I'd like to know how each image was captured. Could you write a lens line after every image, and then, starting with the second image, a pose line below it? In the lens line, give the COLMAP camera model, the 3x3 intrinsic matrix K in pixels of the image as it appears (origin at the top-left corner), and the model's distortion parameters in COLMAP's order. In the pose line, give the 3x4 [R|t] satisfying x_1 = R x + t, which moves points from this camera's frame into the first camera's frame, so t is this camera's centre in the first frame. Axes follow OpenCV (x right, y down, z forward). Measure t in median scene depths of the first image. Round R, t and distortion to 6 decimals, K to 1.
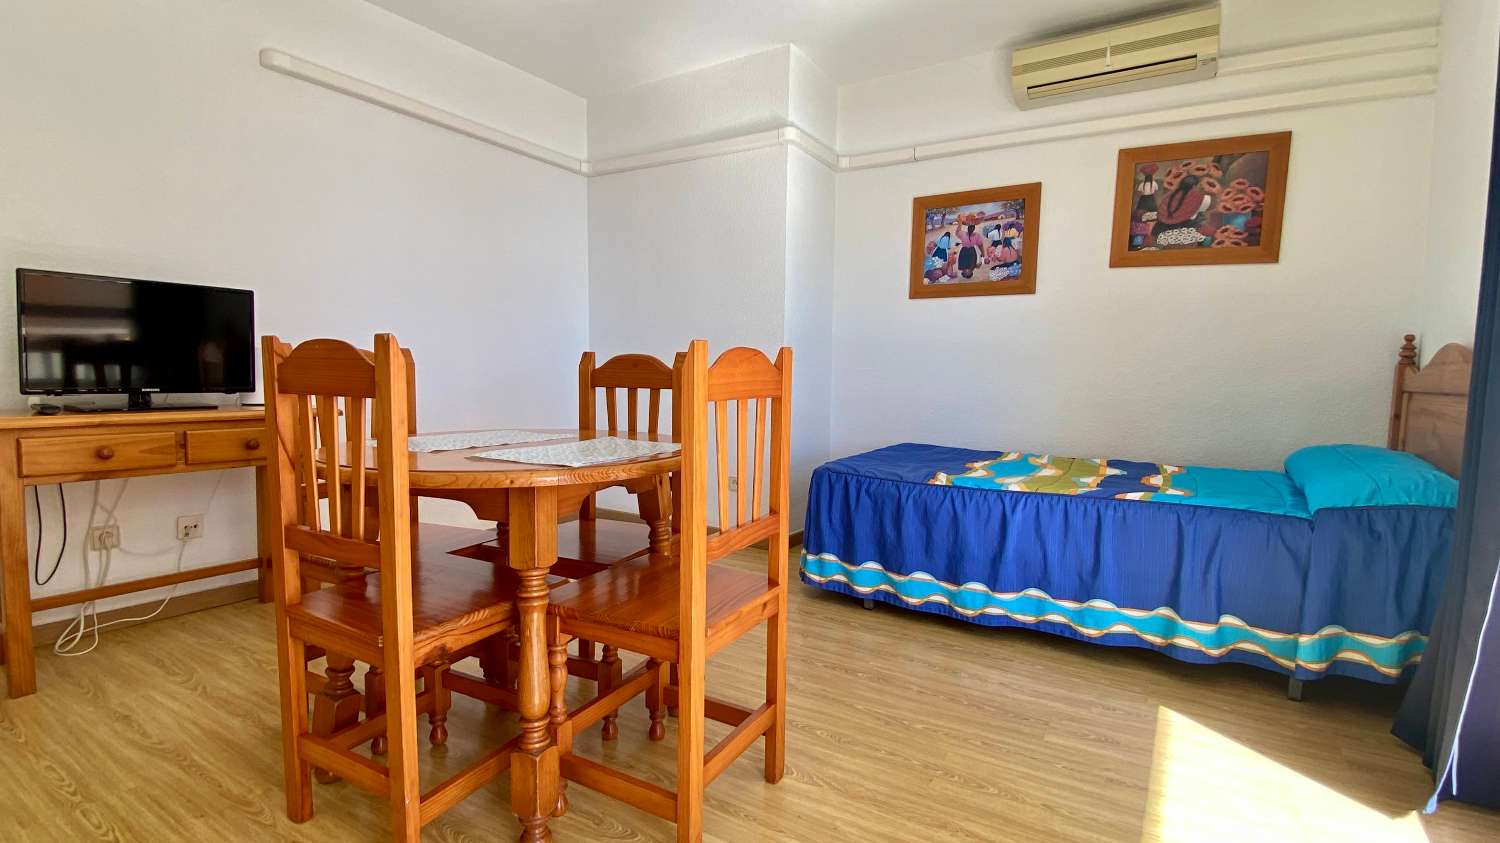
lens RADIAL K [[691.8, 0, 755.5], [0, 691.8, 436.5], [0, 0, 1]] dist [0.000941, -0.013057]
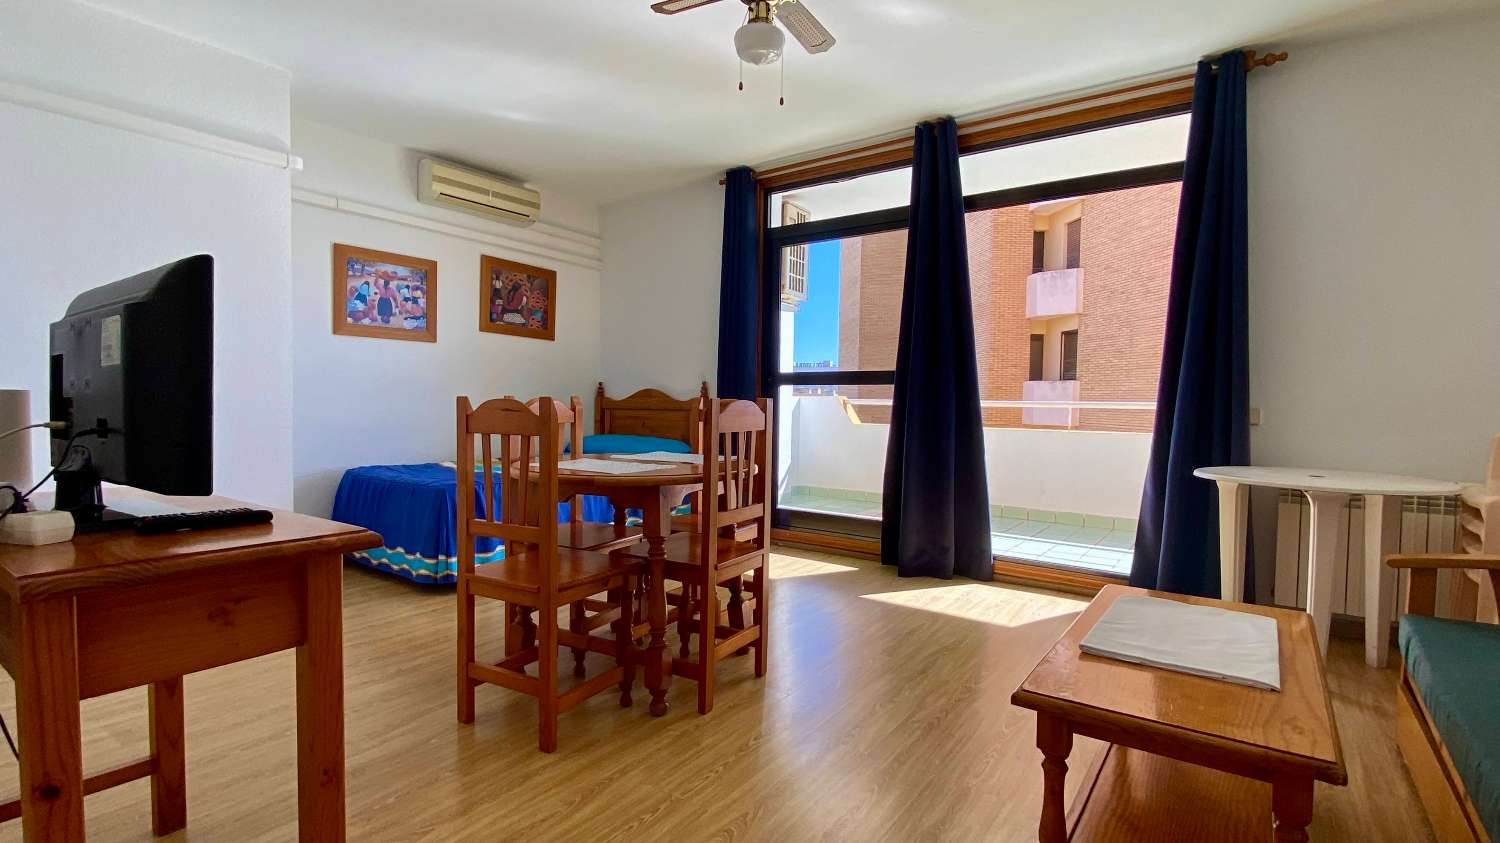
lens RADIAL K [[706.0, 0, 742.1], [0, 706.0, 422.8], [0, 0, 1]] dist [0.025082, -0.022376]
pose [[0.073383, -0.046992, 0.996196, -0.995880], [0.075986, 0.996249, 0.041397, -0.068002], [-0.994405, 0.072659, 0.076678, 0.338744]]
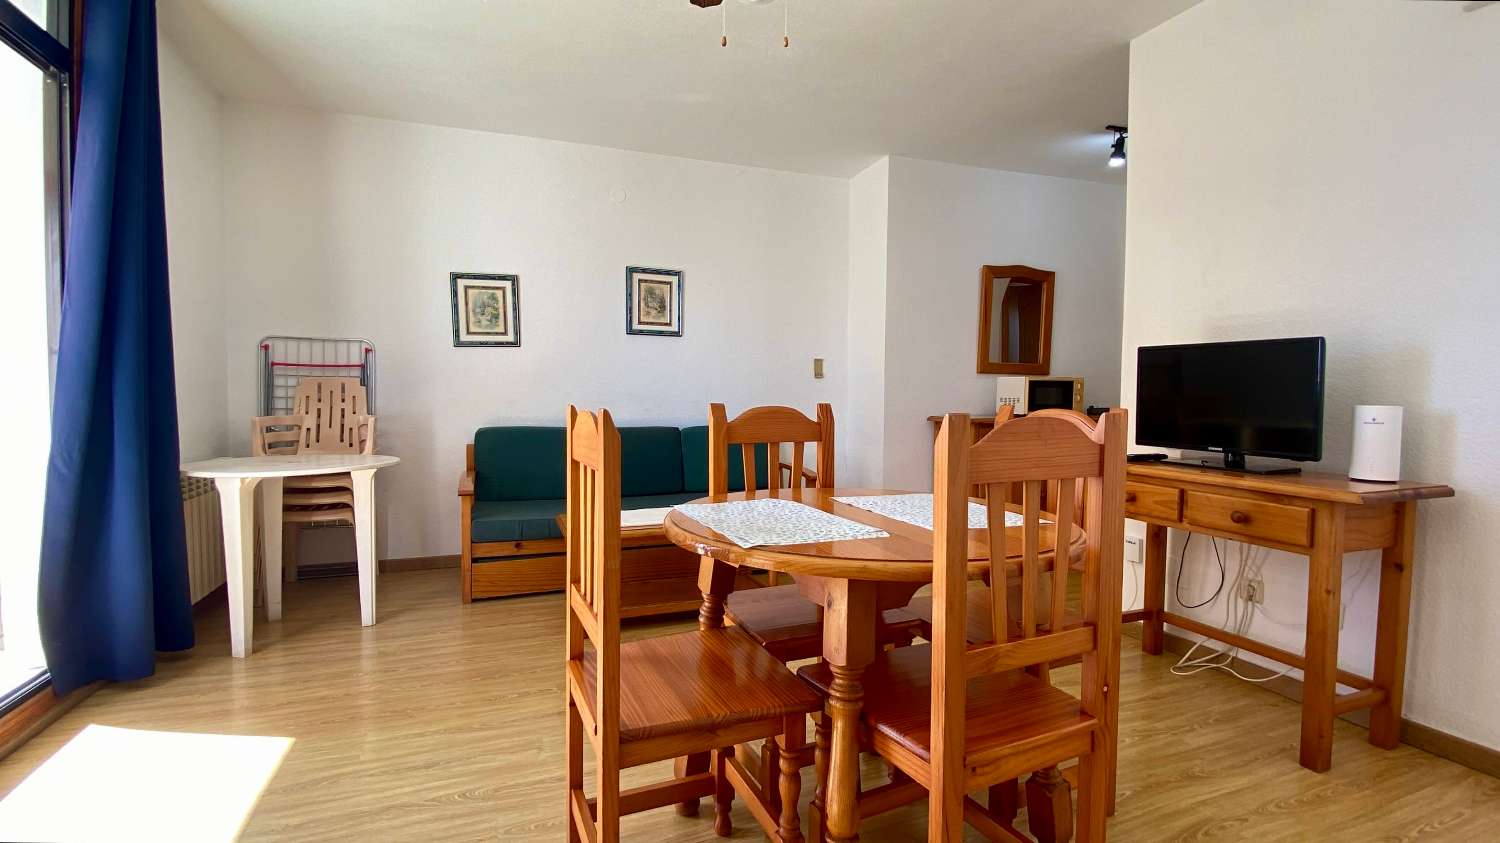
lens RADIAL K [[691.8, 0, 755.5], [0, 691.8, 436.5], [0, 0, 1]] dist [0.000941, -0.013057]
pose [[-0.603934, 0.026992, -0.796577, 0.245304], [-0.085294, 0.991498, 0.098264, -0.092296], [0.792457, 0.127288, -0.596498, 0.762463]]
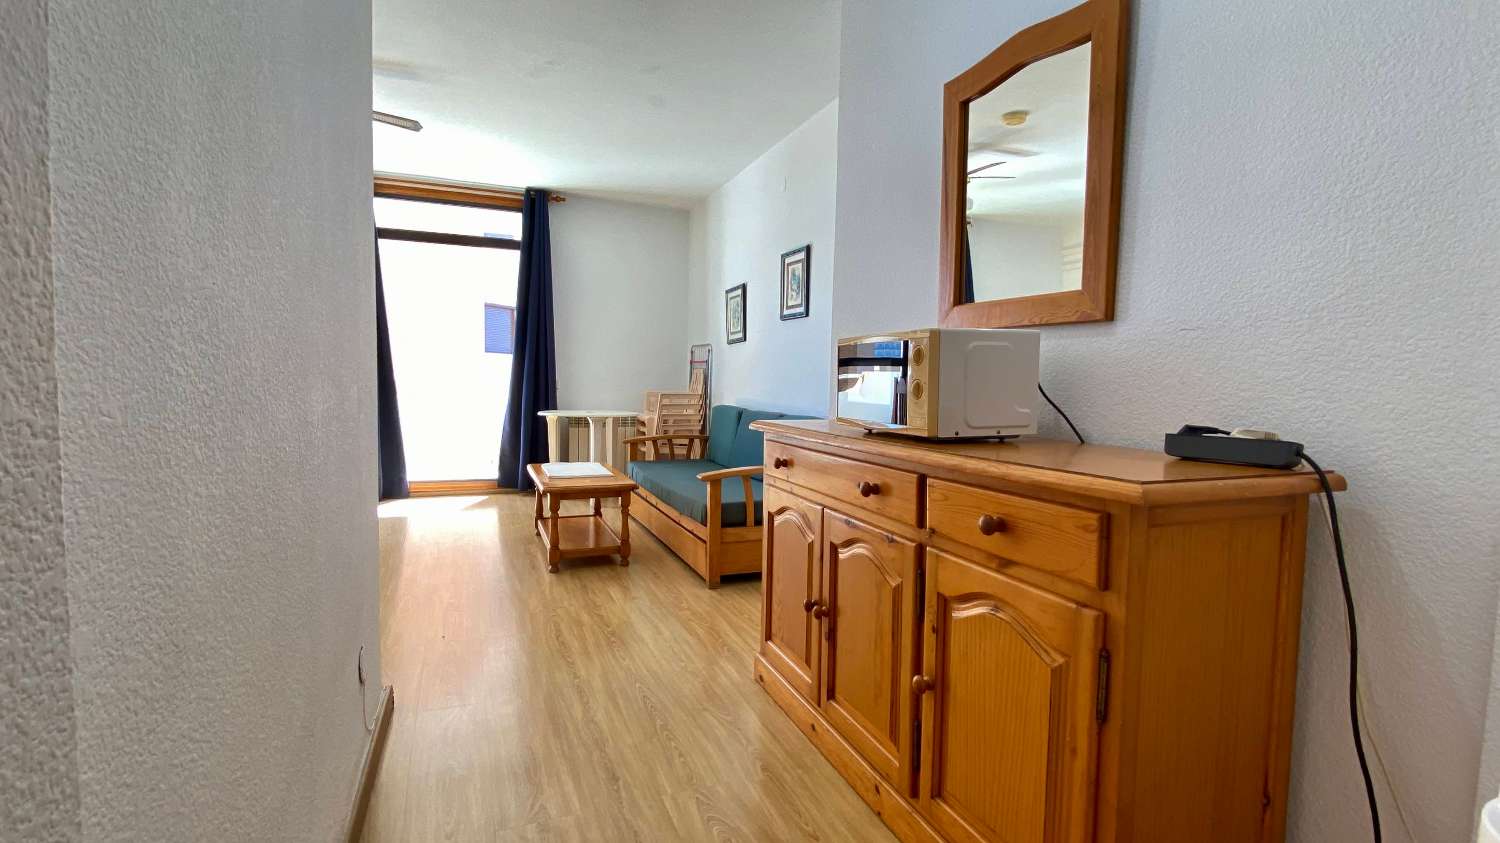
lens RADIAL K [[675.5, 0, 745.5], [0, 675.5, 423.1], [0, 0, 1]] dist [0.103920, -0.018452]
pose [[-0.801341, -0.066466, 0.594503, -1.460099], [0.023900, 0.989458, 0.142837, -0.129302], [-0.597730, 0.128670, -0.791305, 0.865467]]
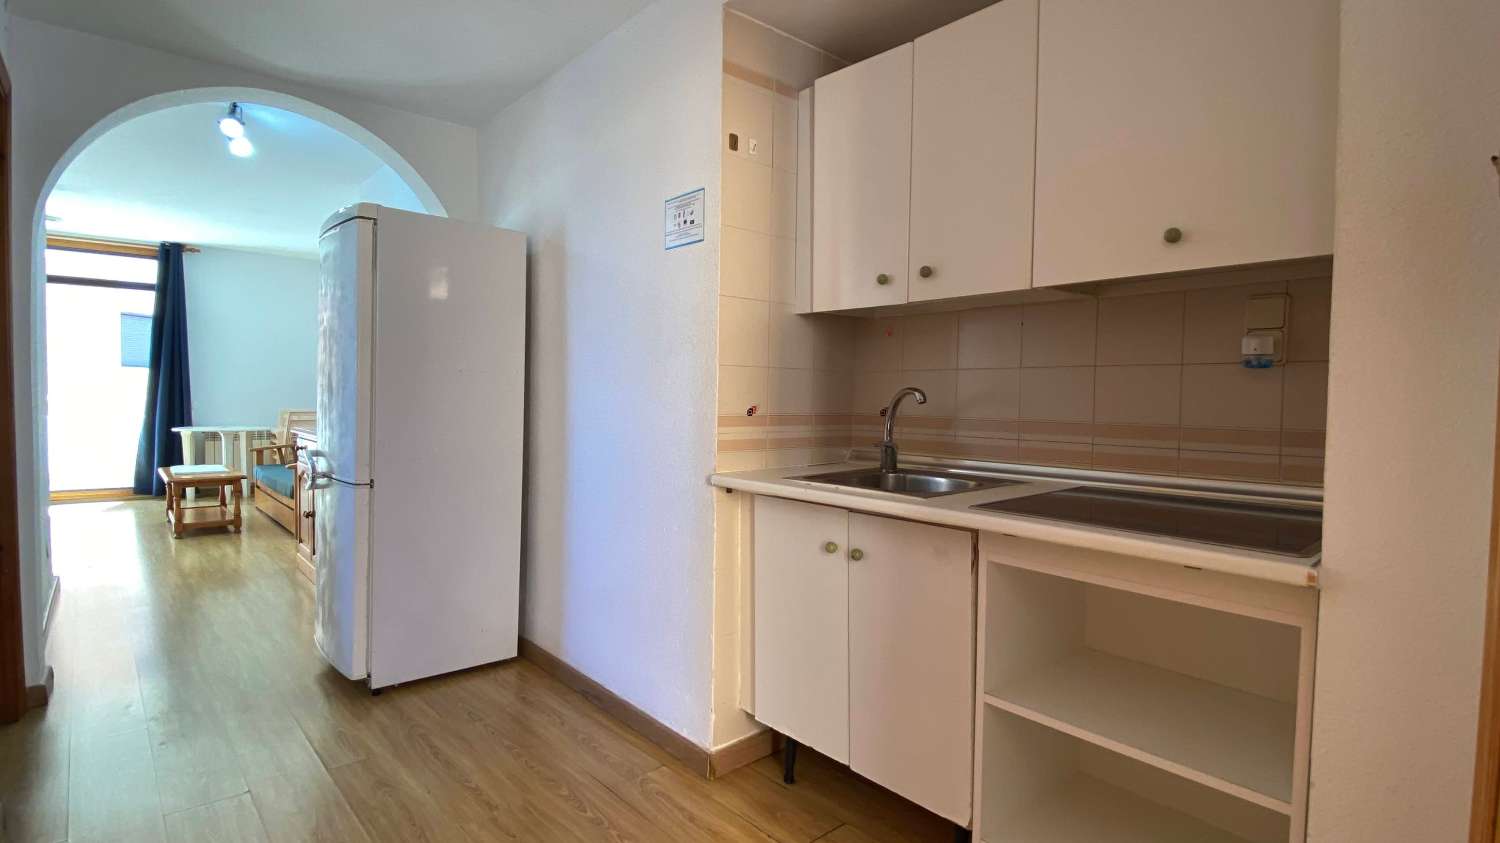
lens RADIAL K [[739.8, 0, 740.1], [0, 739.8, 418.9], [0, 0, 1]] dist [0.035721, -0.036366]
pose [[-0.952576, -0.037434, 0.301991, -2.298516], [-0.000287, 0.992515, 0.122124, -0.223958], [-0.304302, 0.116246, -0.945456, 1.397847]]
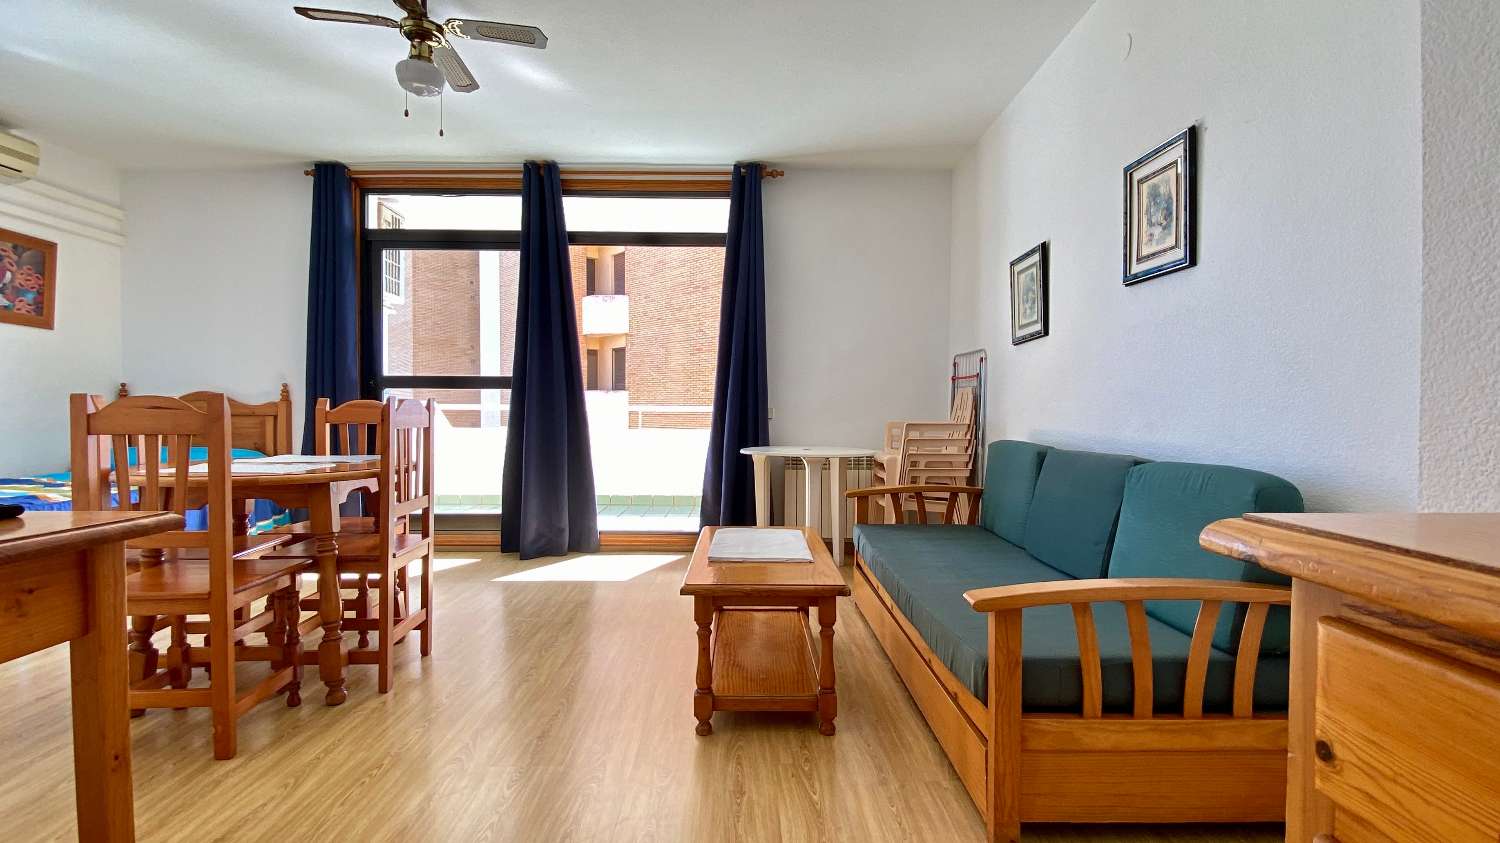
lens RADIAL K [[685.3, 0, 743.3], [0, 685.3, 423.0], [0, 0, 1]] dist [0.022944, -0.023220]
pose [[-0.523612, -0.031995, 0.851356, -1.124991], [0.061253, 0.995295, 0.075077, -0.070324], [-0.849752, 0.091459, -0.519188, 0.483333]]
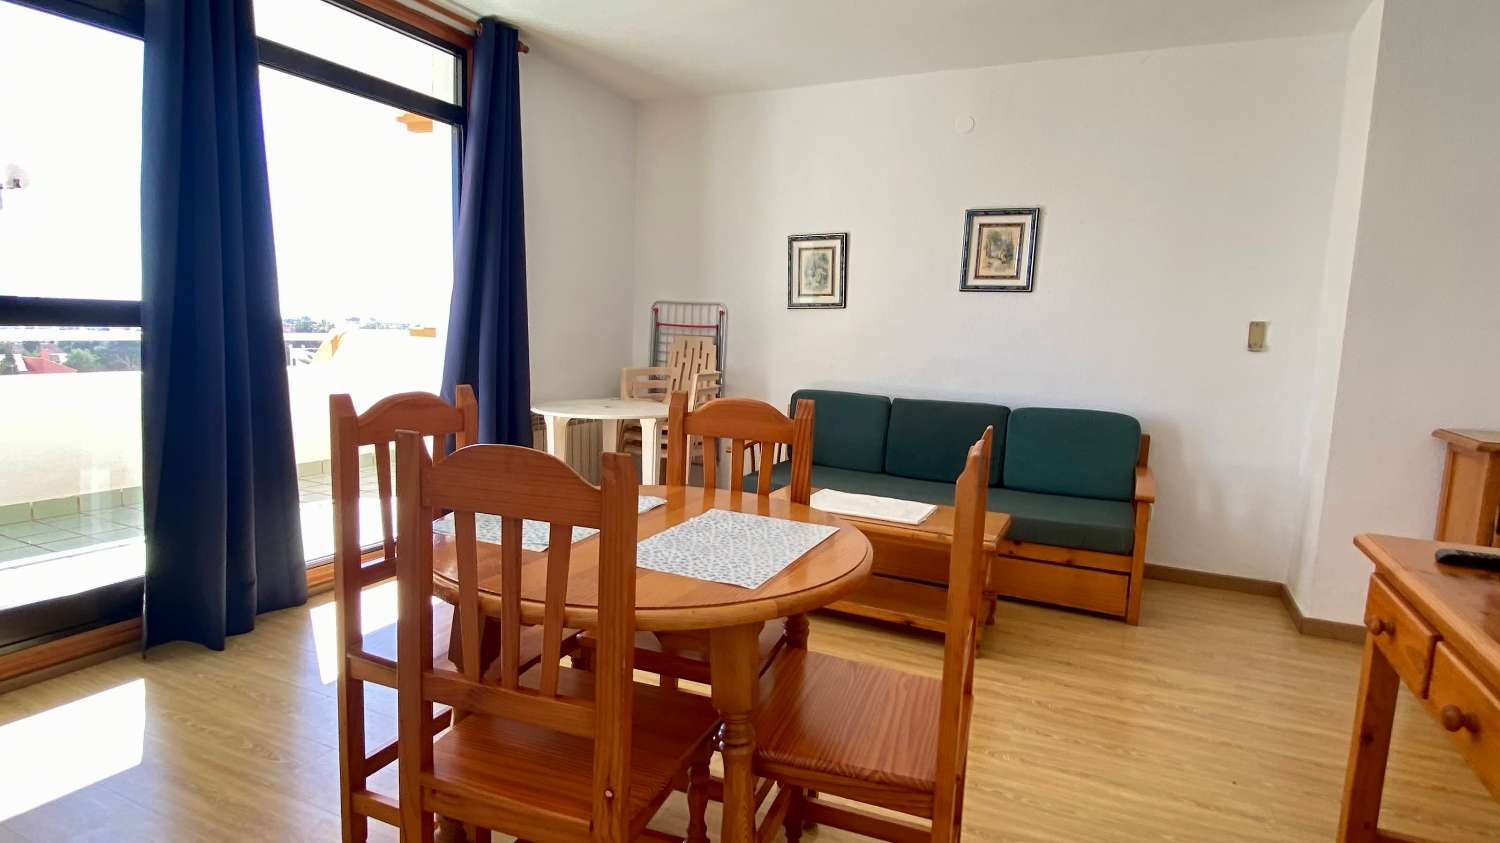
lens RADIAL K [[752.3, 0, 749.8], [0, 752.3, 421.4], [0, 0, 1]] dist [0.073113, -0.028668]
pose [[-0.994760, -0.044170, -0.092201, -0.238021], [-0.062134, 0.977383, 0.202143, -0.158636], [0.081187, 0.206813, -0.975006, 0.973135]]
